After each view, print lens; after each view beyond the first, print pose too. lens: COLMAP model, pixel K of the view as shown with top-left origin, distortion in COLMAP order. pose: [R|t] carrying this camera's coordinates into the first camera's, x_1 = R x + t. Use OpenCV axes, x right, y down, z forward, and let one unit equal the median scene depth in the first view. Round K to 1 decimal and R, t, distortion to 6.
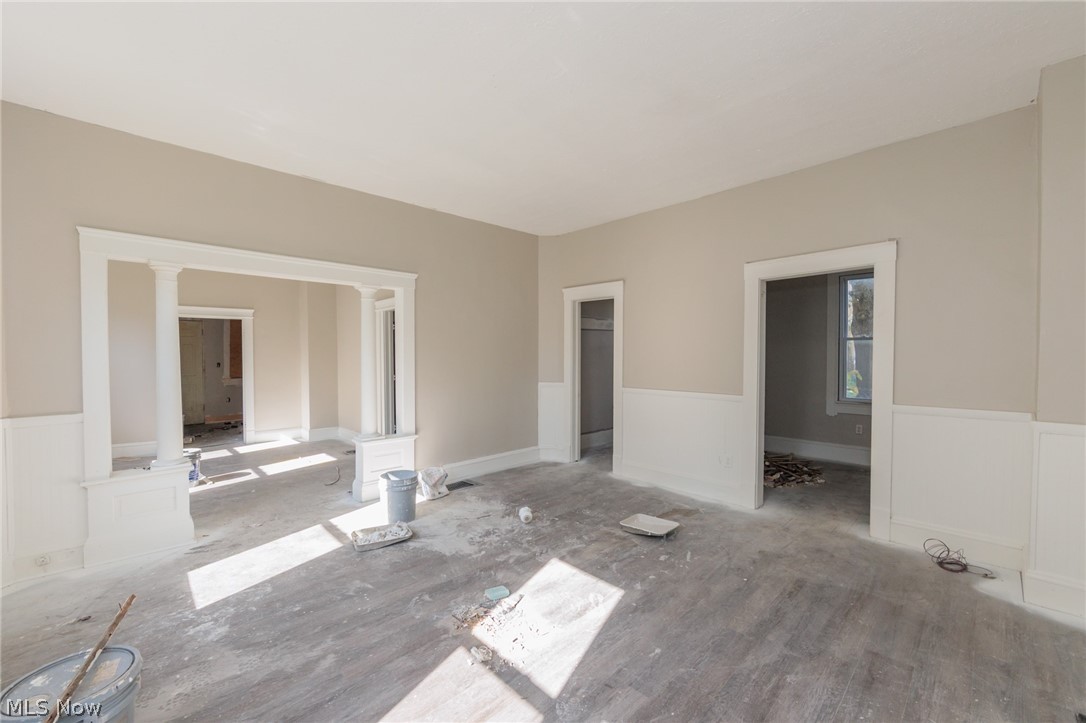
lens RADIAL K [[439.1, 0, 543.1], [0, 439.1, 360.6], [0, 0, 1]] dist [-0.001882, -0.000343]
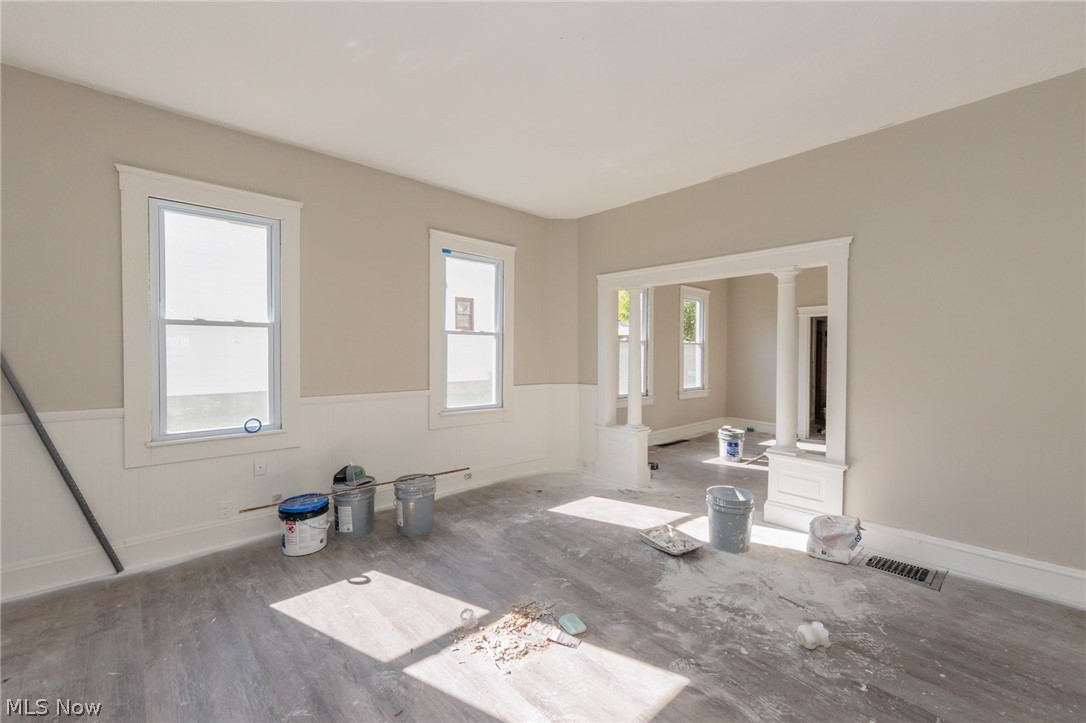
lens RADIAL K [[439.1, 0, 542.5], [0, 439.1, 357.8], [0, 0, 1]] dist [-0.001882, -0.000343]
pose [[-0.016939, 0.017476, -0.999704, 0.612202], [-0.016851, 0.999700, 0.017762, -0.011518], [0.999715, 0.017147, -0.016639, 0.763024]]
